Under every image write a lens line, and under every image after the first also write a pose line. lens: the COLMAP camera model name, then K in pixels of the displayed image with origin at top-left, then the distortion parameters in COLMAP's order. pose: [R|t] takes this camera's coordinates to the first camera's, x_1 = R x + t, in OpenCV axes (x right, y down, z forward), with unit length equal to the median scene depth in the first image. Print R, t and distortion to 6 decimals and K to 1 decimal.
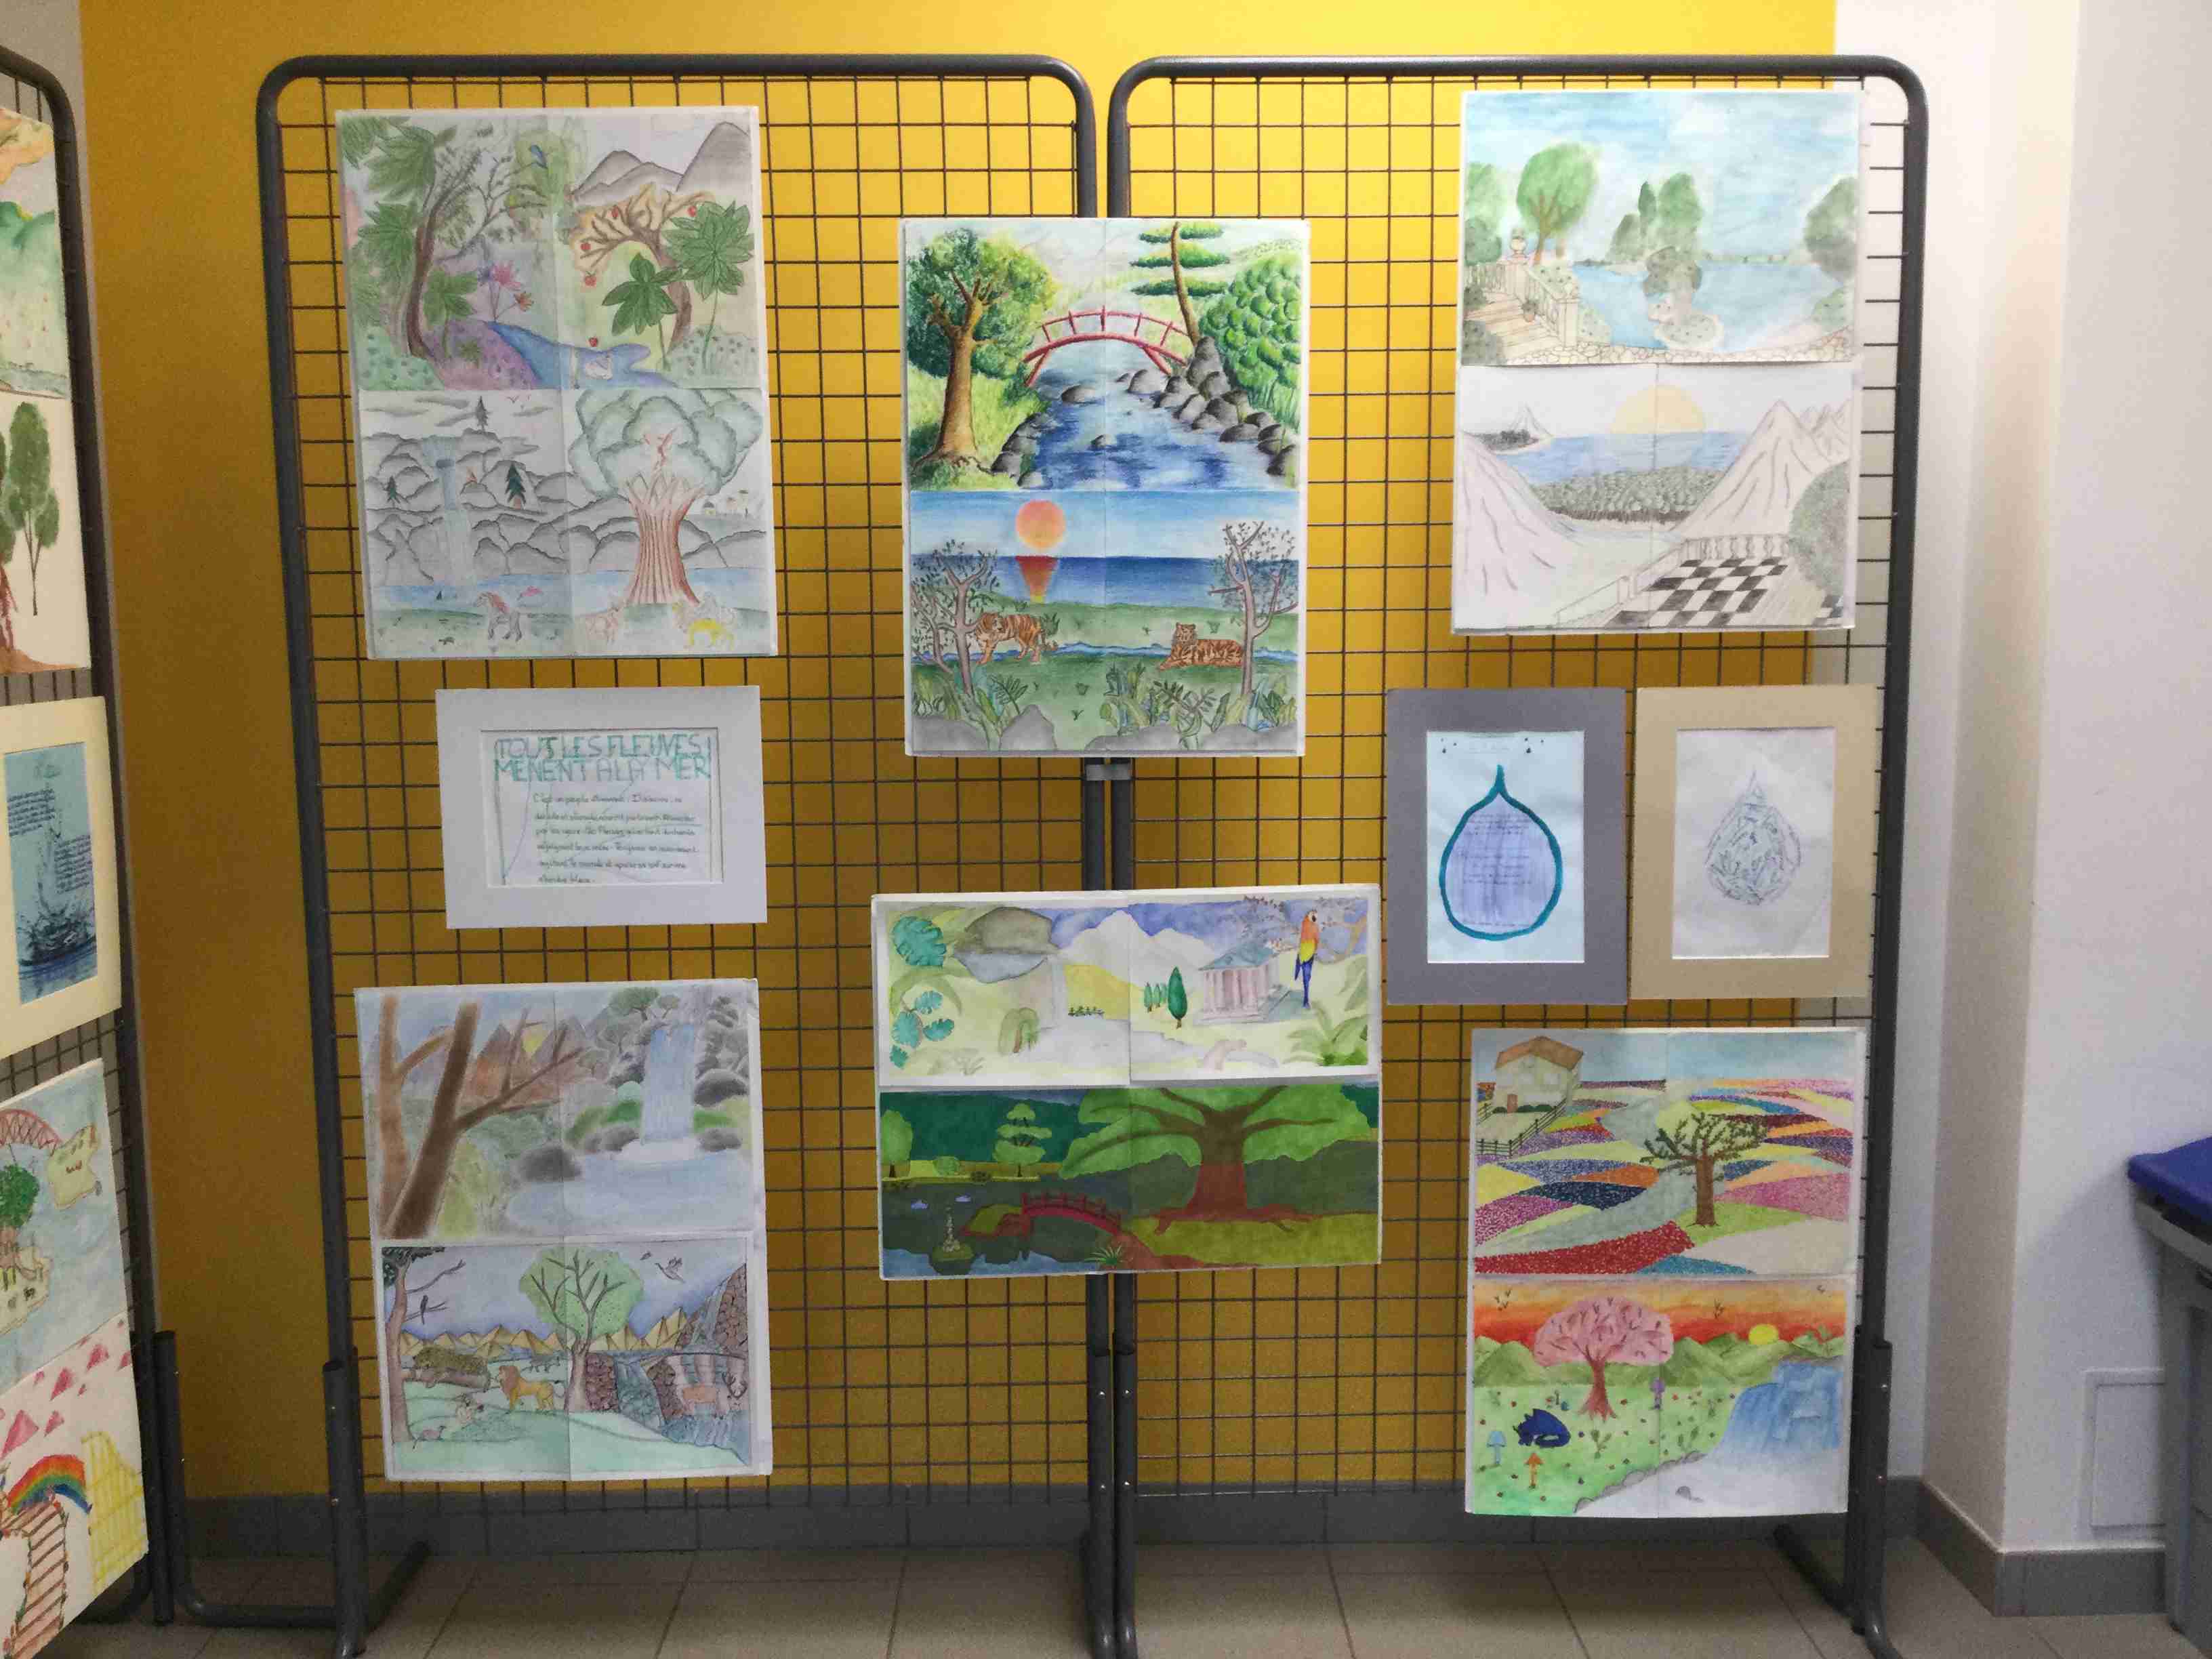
lens RADIAL K [[2019.2, 0, 1098.5], [0, 2019.2, 837.0], [0, 0, 1]] dist [0.115684, -0.228018]
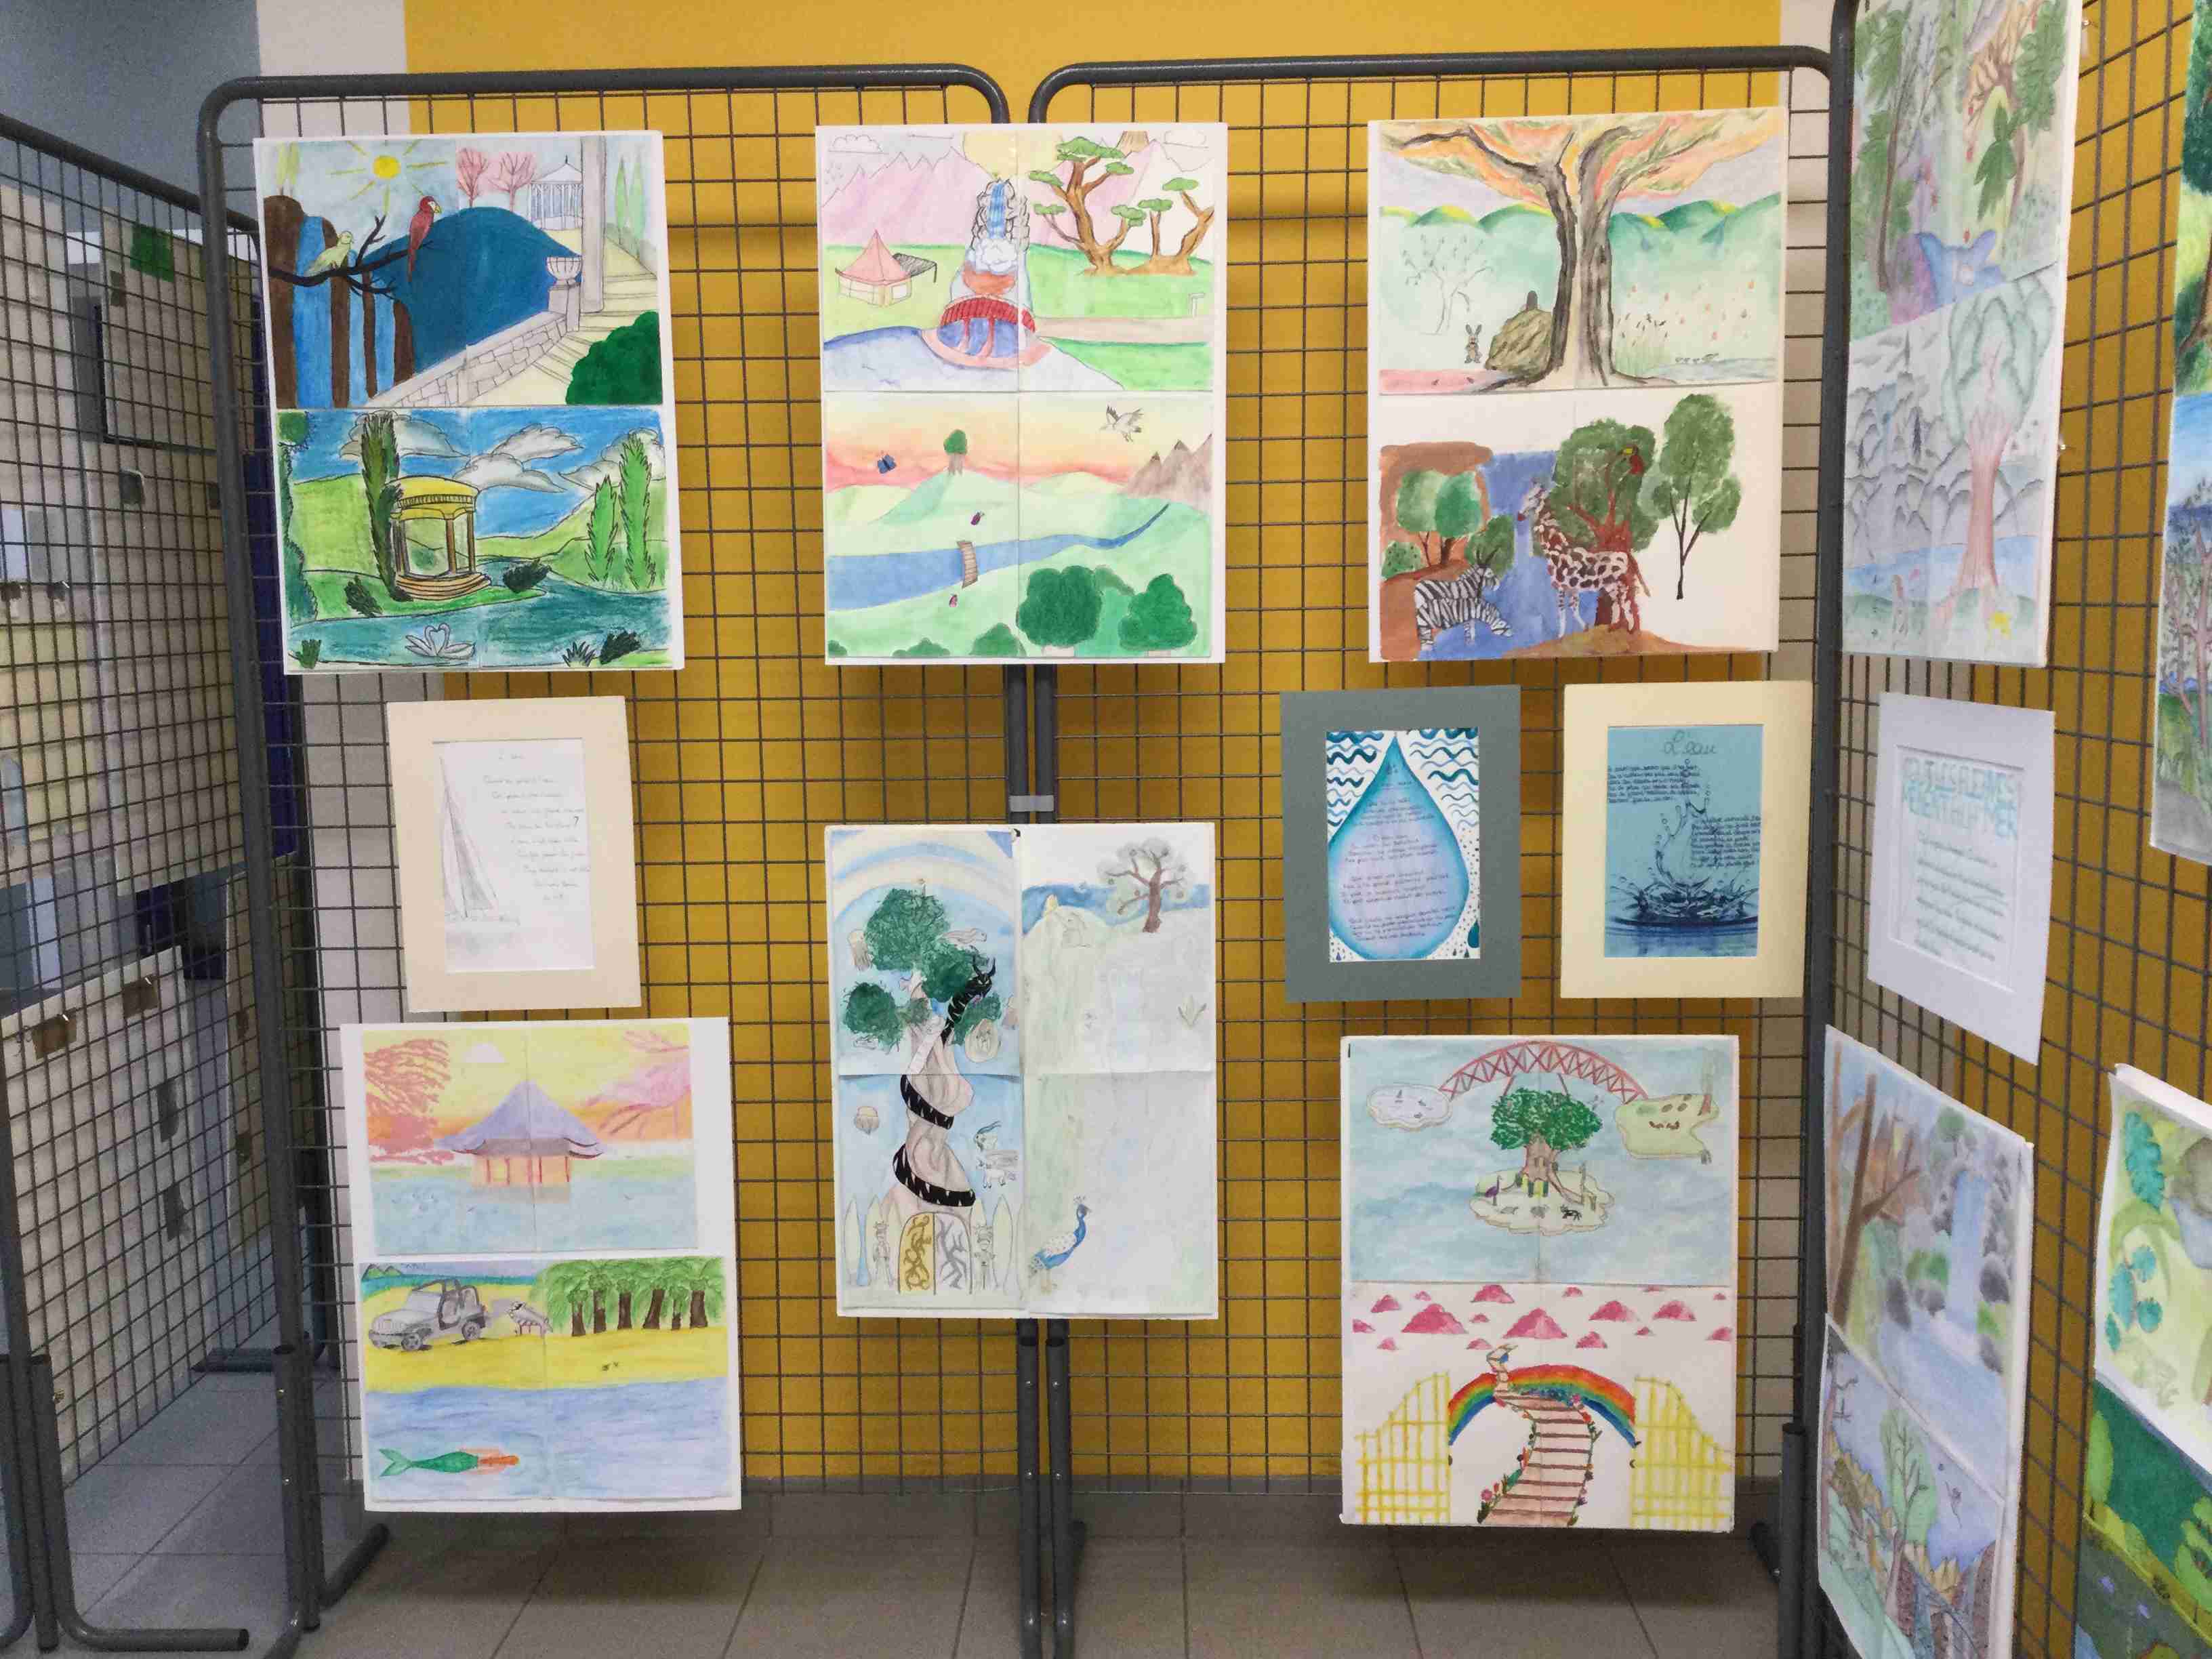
lens RADIAL K [[2019.2, 0, 1098.5], [0, 2019.2, 837.0], [0, 0, 1]] dist [0.115684, -0.228018]
pose [[-0.057176, 0.127379, -0.990205, 0.537768], [-0.104165, 0.985653, 0.132809, -0.093695], [0.992915, 0.110739, -0.043087, 0.746057]]
